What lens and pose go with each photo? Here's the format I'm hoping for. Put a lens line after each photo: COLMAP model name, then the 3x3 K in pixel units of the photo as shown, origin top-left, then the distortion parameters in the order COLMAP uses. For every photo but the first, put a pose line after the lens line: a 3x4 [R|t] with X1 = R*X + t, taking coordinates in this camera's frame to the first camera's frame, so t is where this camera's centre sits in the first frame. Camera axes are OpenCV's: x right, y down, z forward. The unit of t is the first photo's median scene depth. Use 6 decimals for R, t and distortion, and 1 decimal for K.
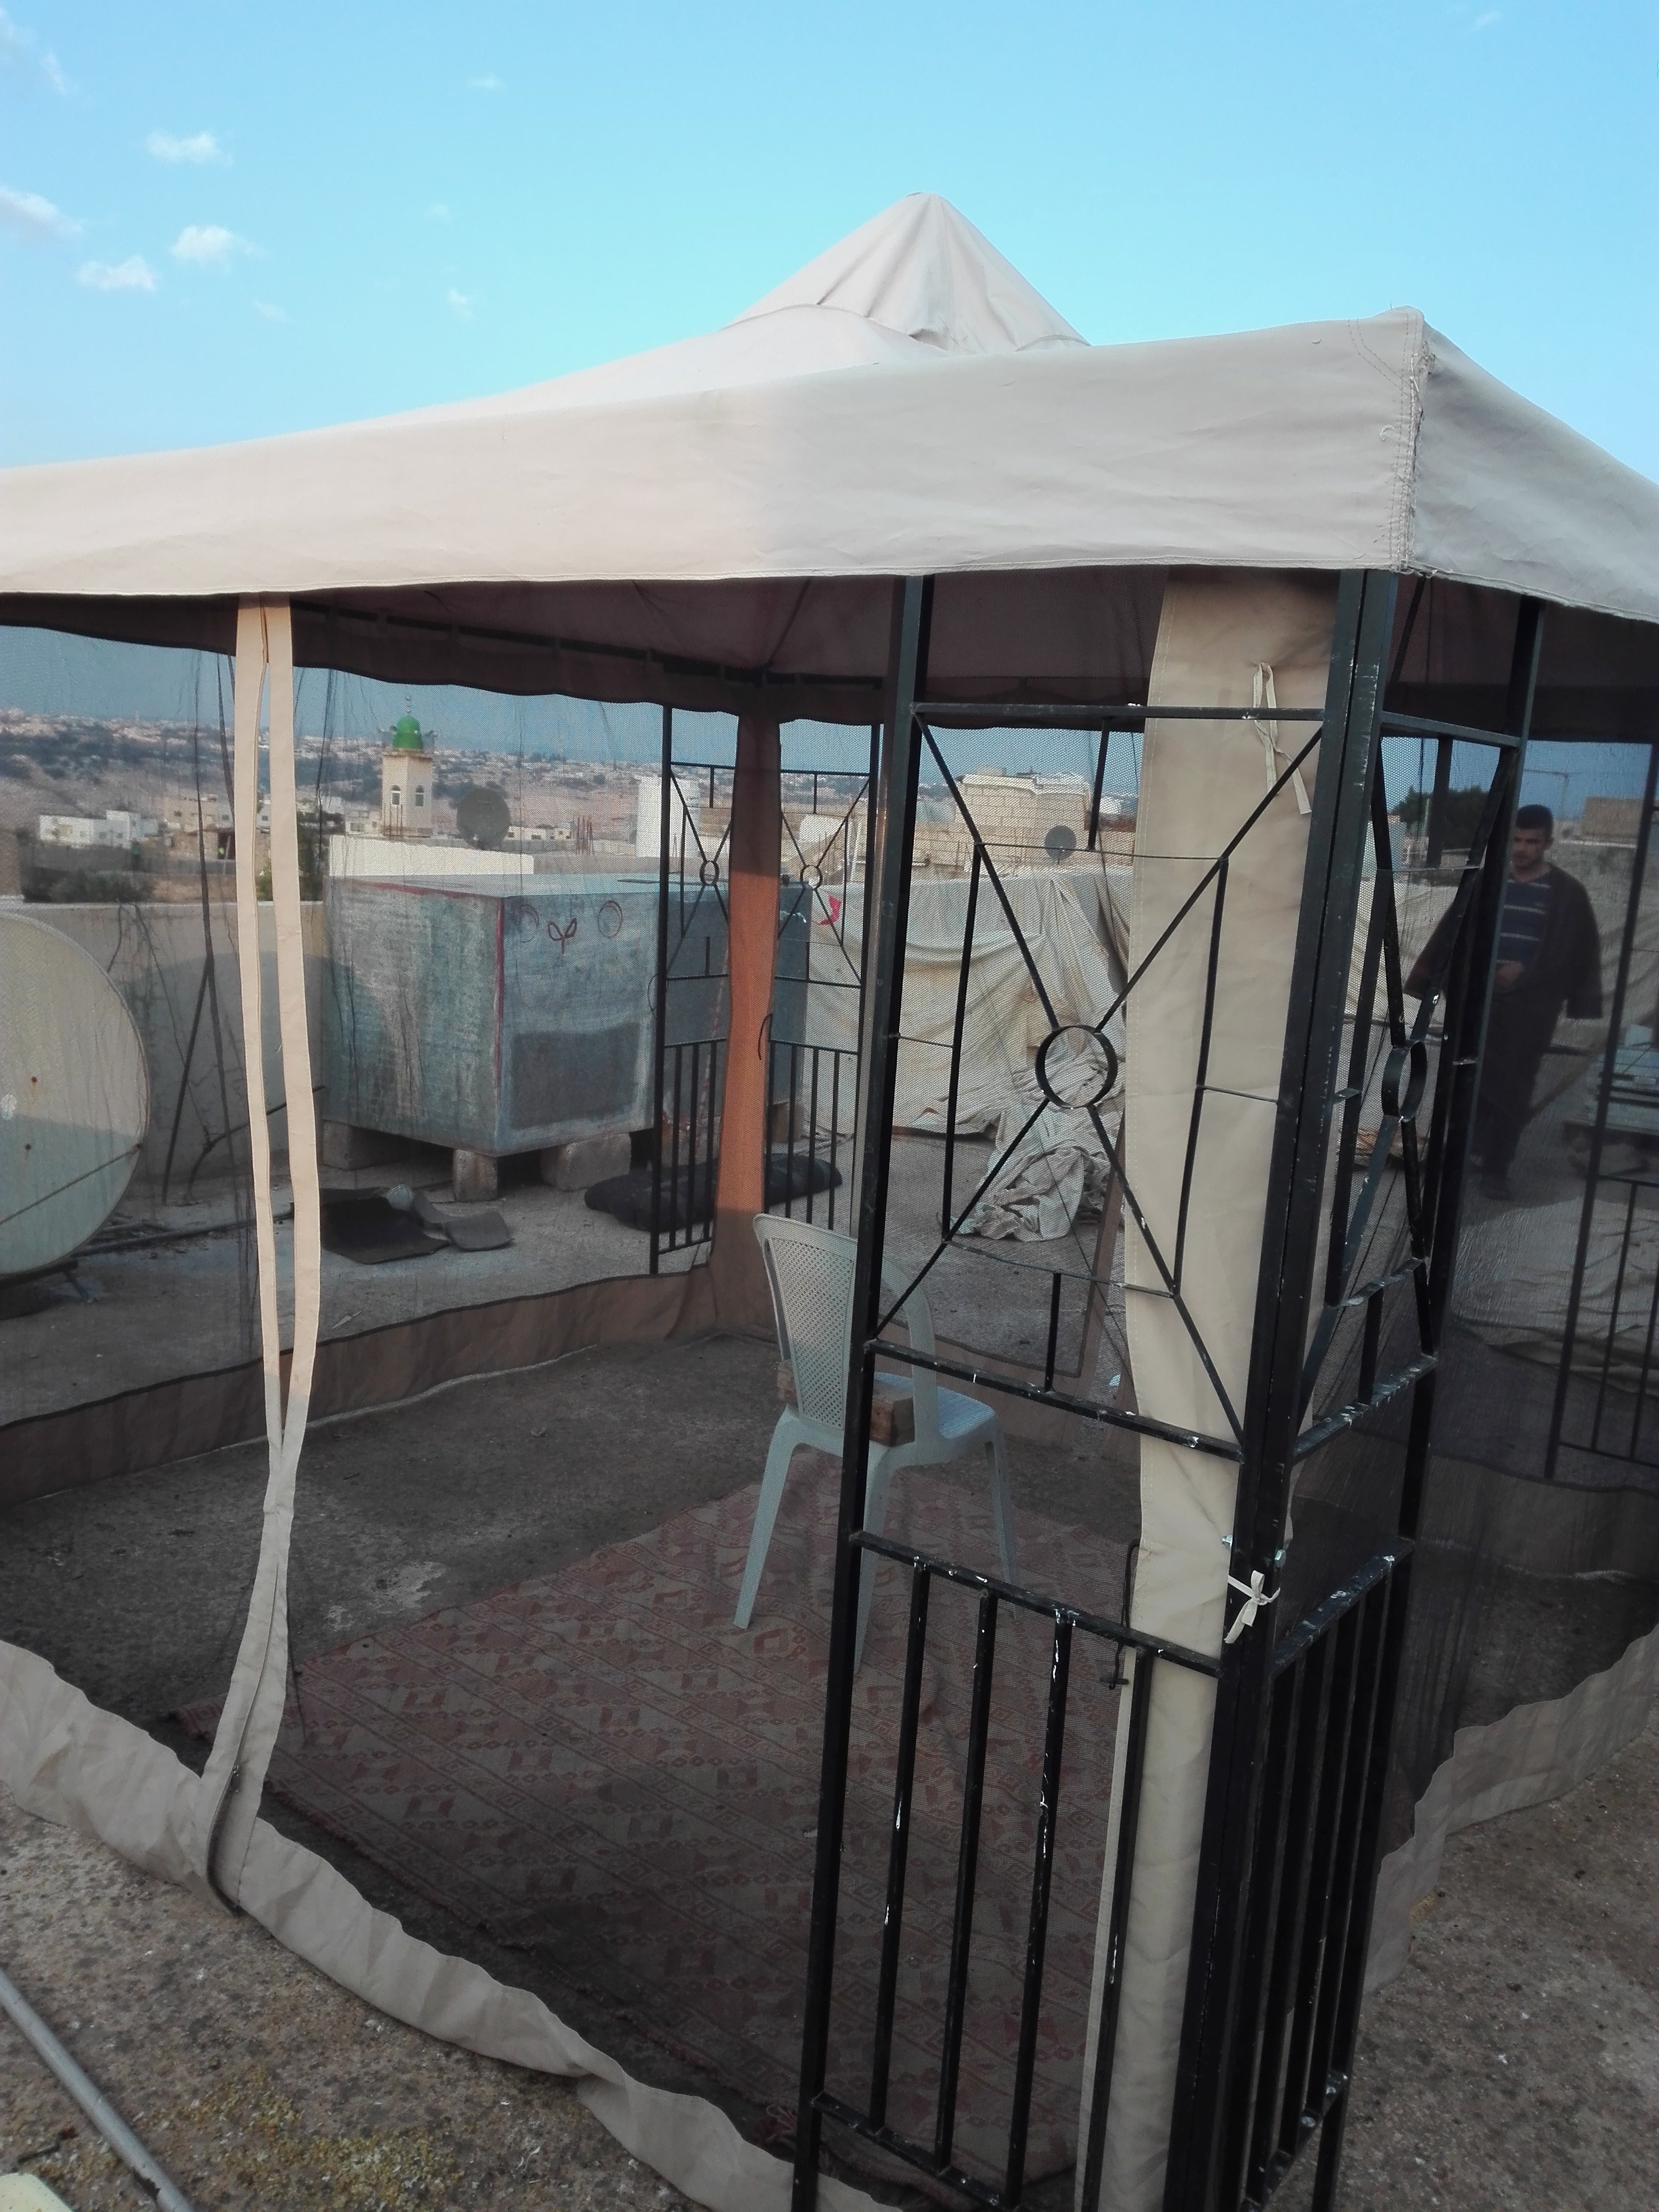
lens RADIAL K [[1767.5, 0, 822.1], [0, 1767.5, 1112.1], [0, 0, 1]] dist [0.047713, -0.082627]
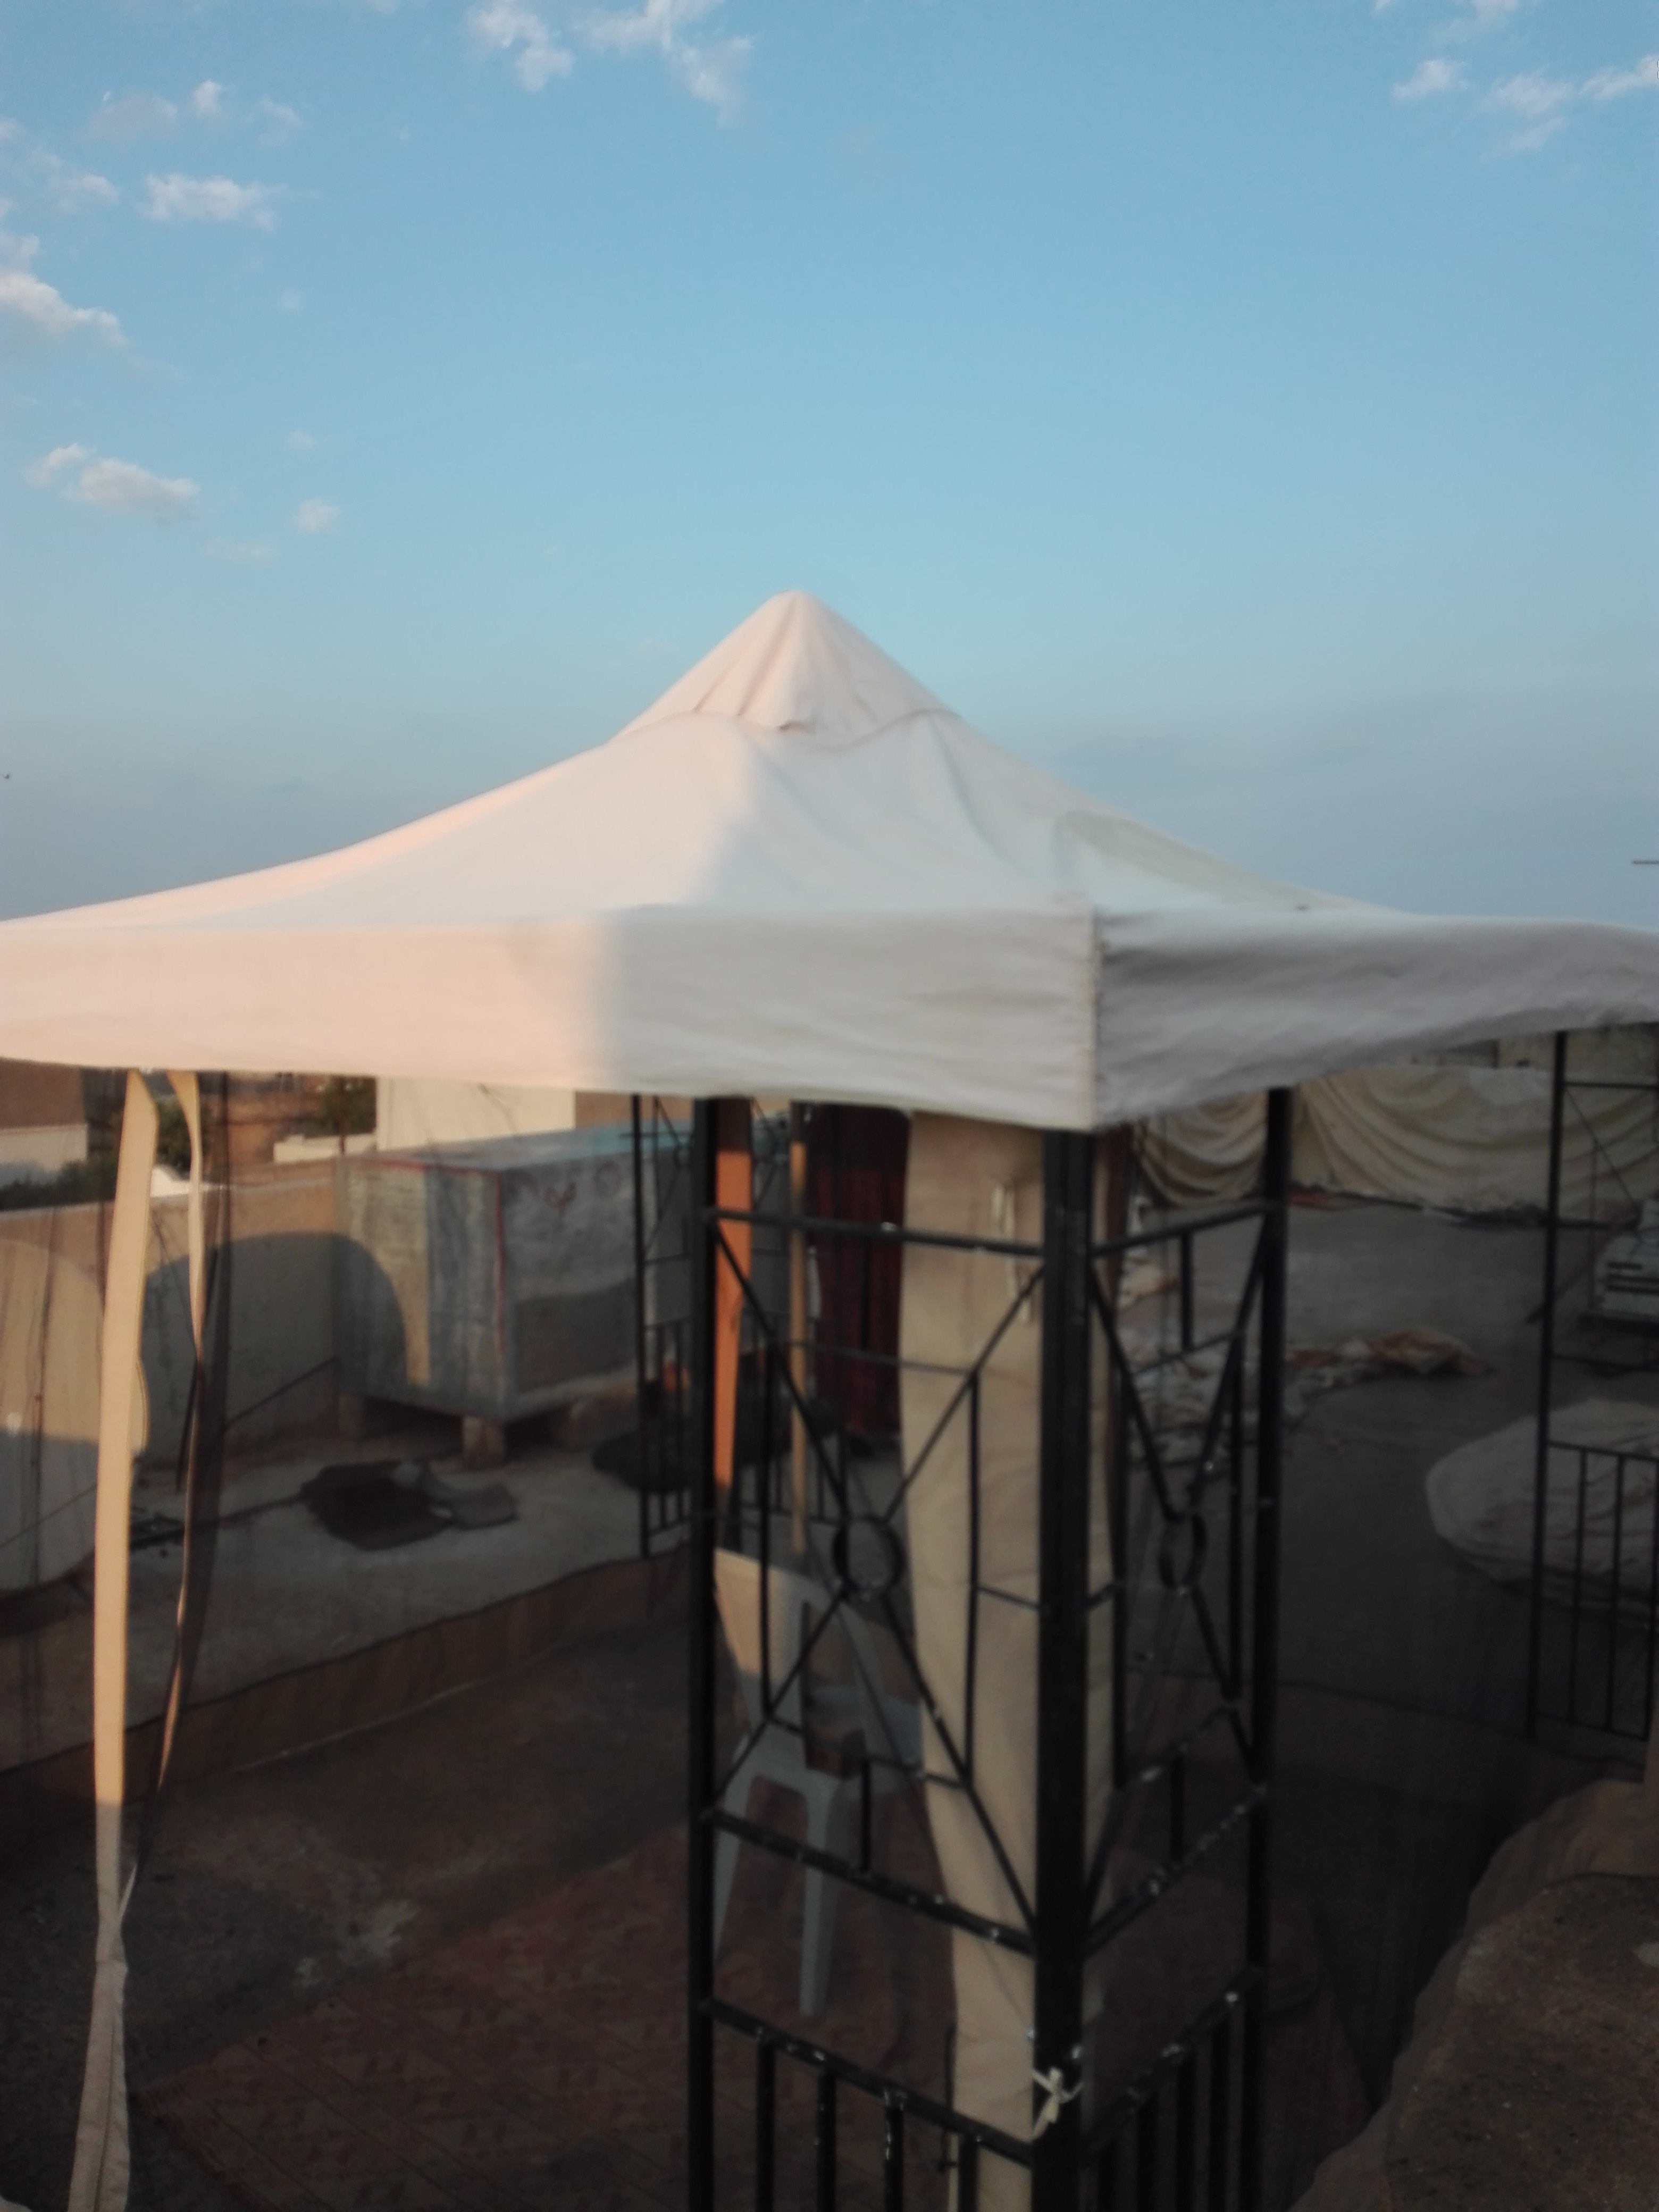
lens RADIAL K [[1753.9, 0, 819.4], [0, 1753.9, 1084.3], [0, 0, 1]] dist [0.005279, -0.028526]
pose [[0.998033, -0.056007, -0.028151, 0.094773], [0.052410, 0.991936, -0.115392, -0.109432], [0.034386, 0.113690, 0.992921, -0.040633]]
